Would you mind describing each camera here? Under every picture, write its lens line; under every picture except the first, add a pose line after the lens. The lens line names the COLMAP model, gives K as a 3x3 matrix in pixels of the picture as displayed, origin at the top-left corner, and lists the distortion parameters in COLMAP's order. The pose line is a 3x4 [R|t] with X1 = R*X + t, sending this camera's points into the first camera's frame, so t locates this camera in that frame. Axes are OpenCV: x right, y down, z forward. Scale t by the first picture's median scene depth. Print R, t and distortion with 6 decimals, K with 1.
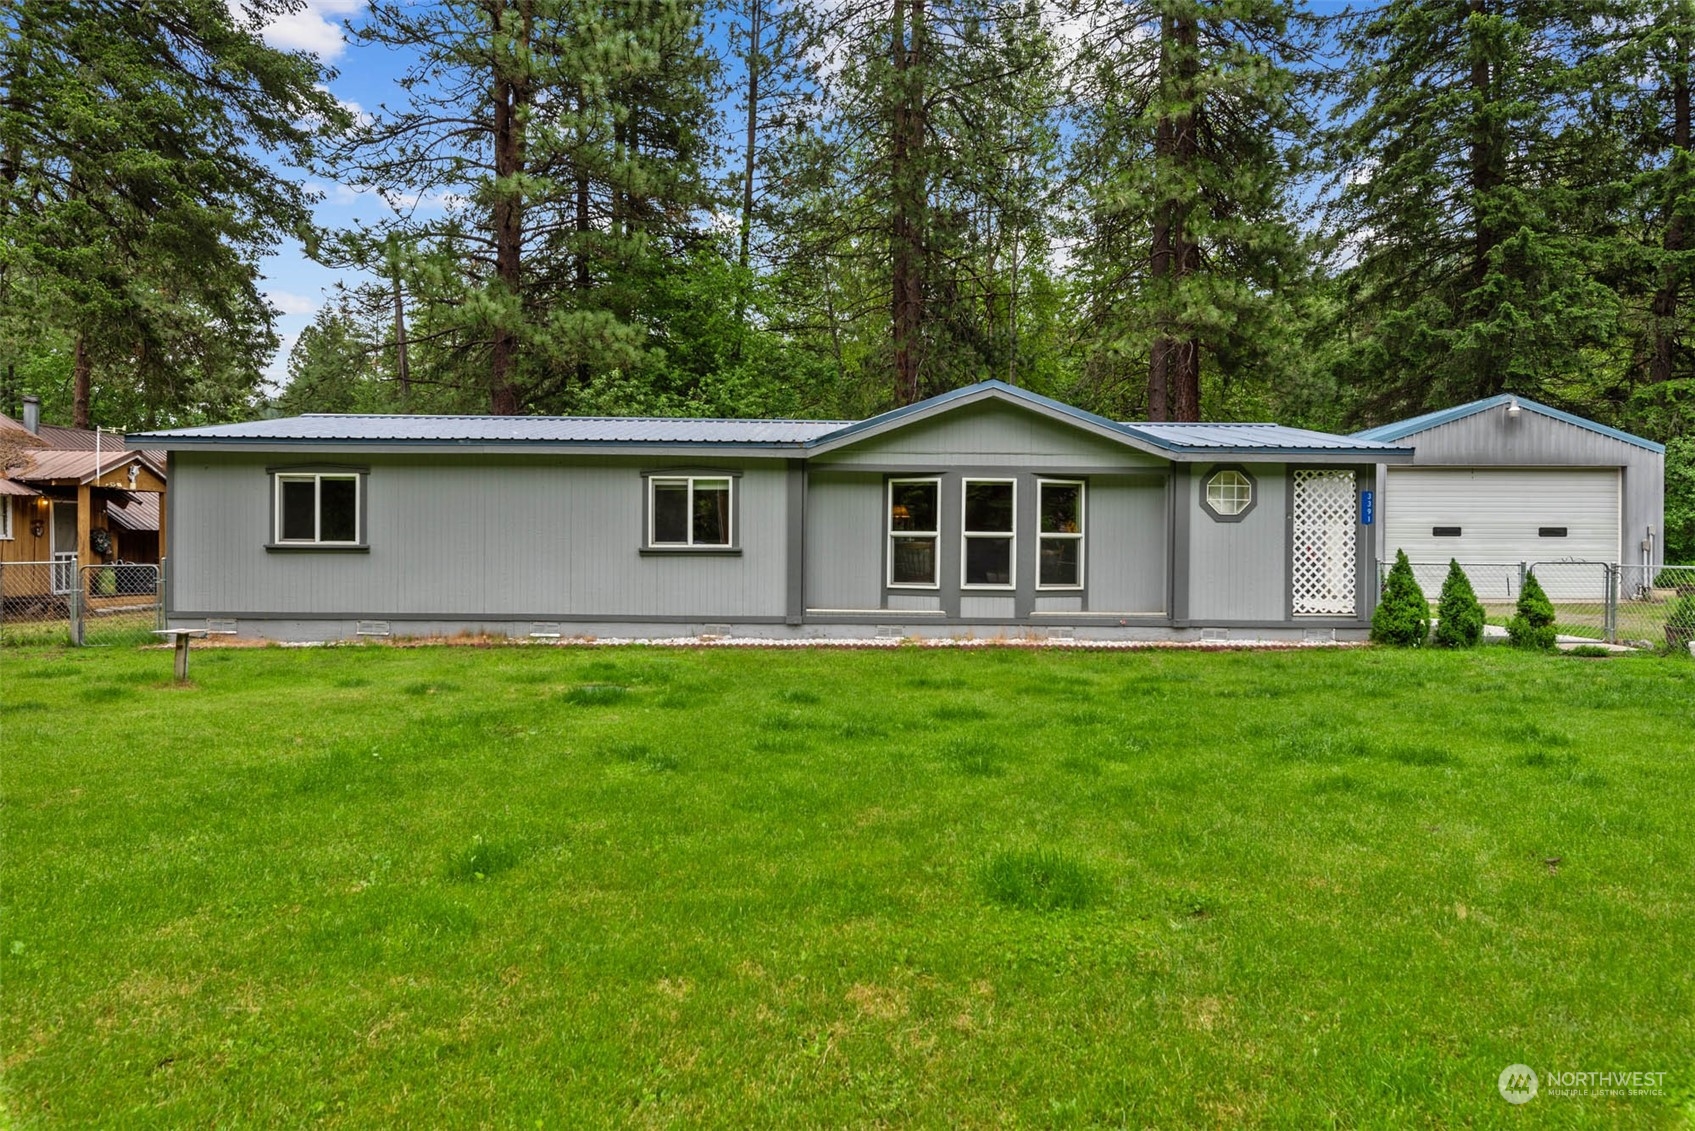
lens RADIAL K [[952.6, 0, 846.4], [0, 952.6, 565.0], [0, 0, 1]] dist [-0.001305, 0.000031]
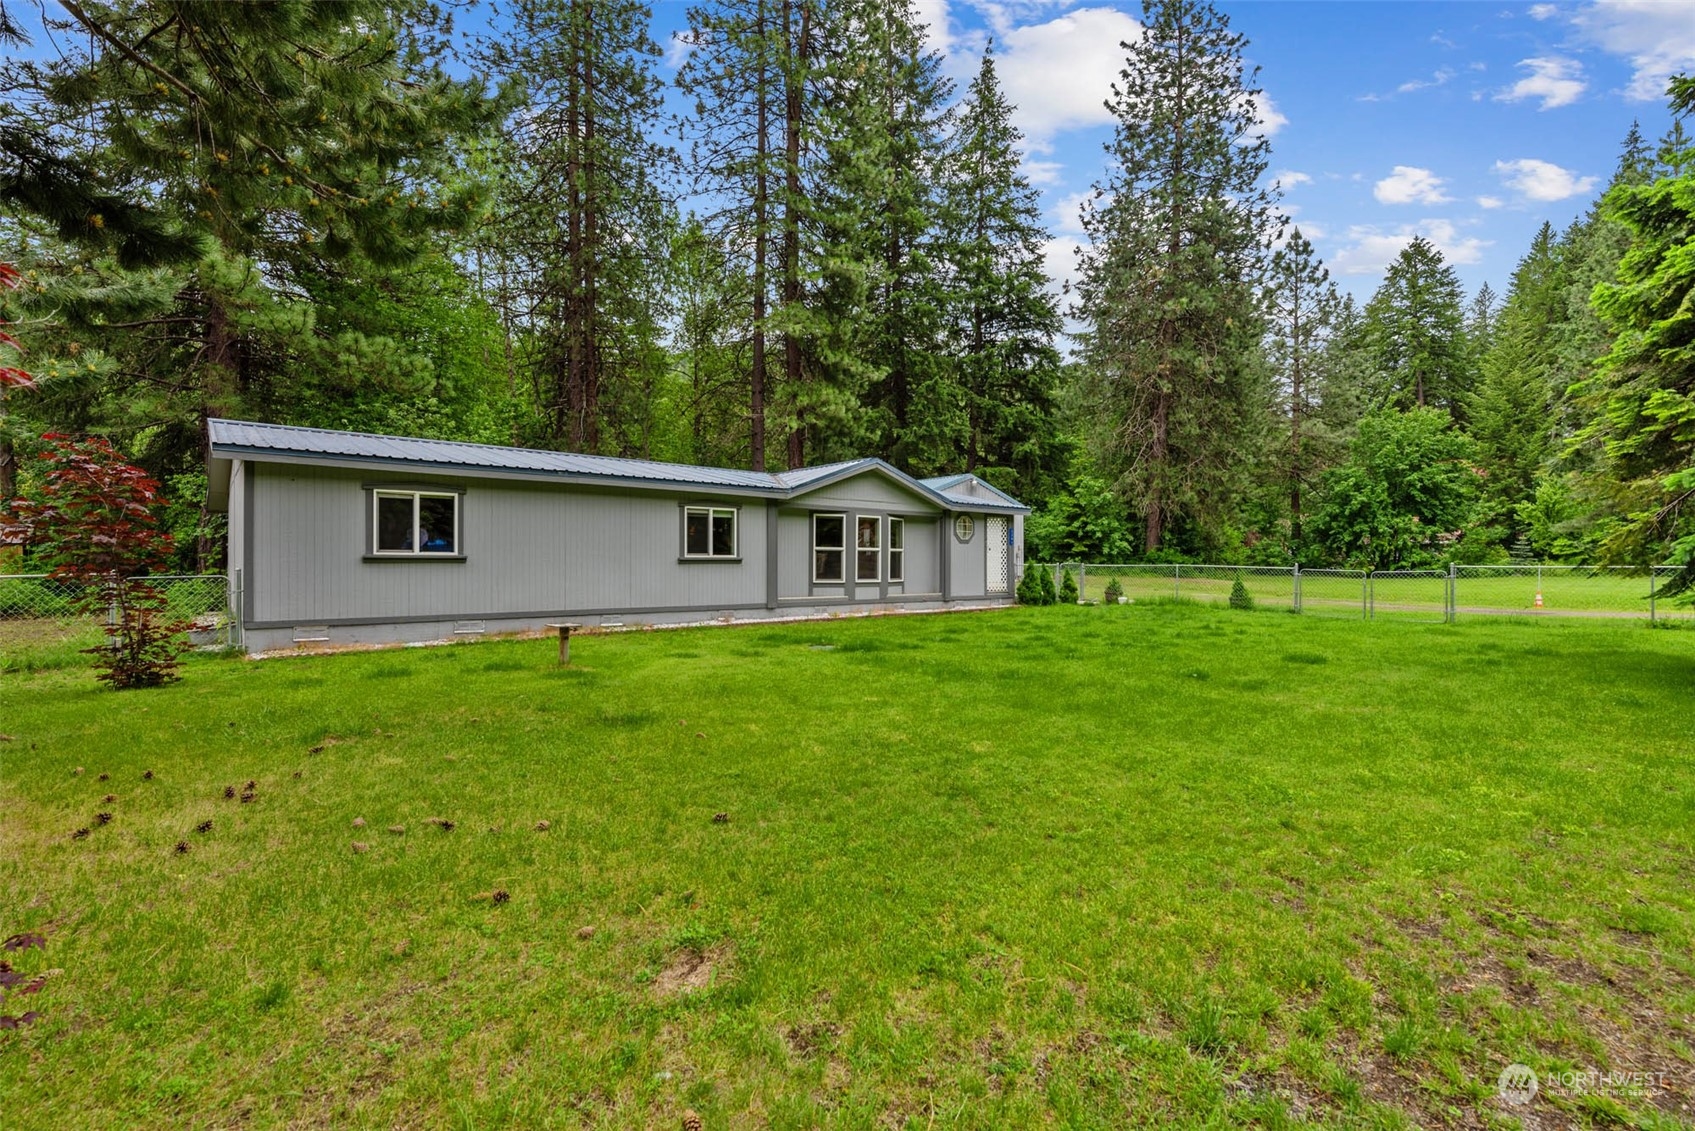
lens RADIAL K [[776.1, 0, 846.5], [0, 776.1, 567.3], [0, 0, 1]] dist [-0.003088, 0.000889]
pose [[0.770052, -0.009382, 0.637912, -0.746807], [0.009426, 0.999950, 0.003328, -0.005439], [-0.637912, 0.003451, 0.770102, -0.023799]]
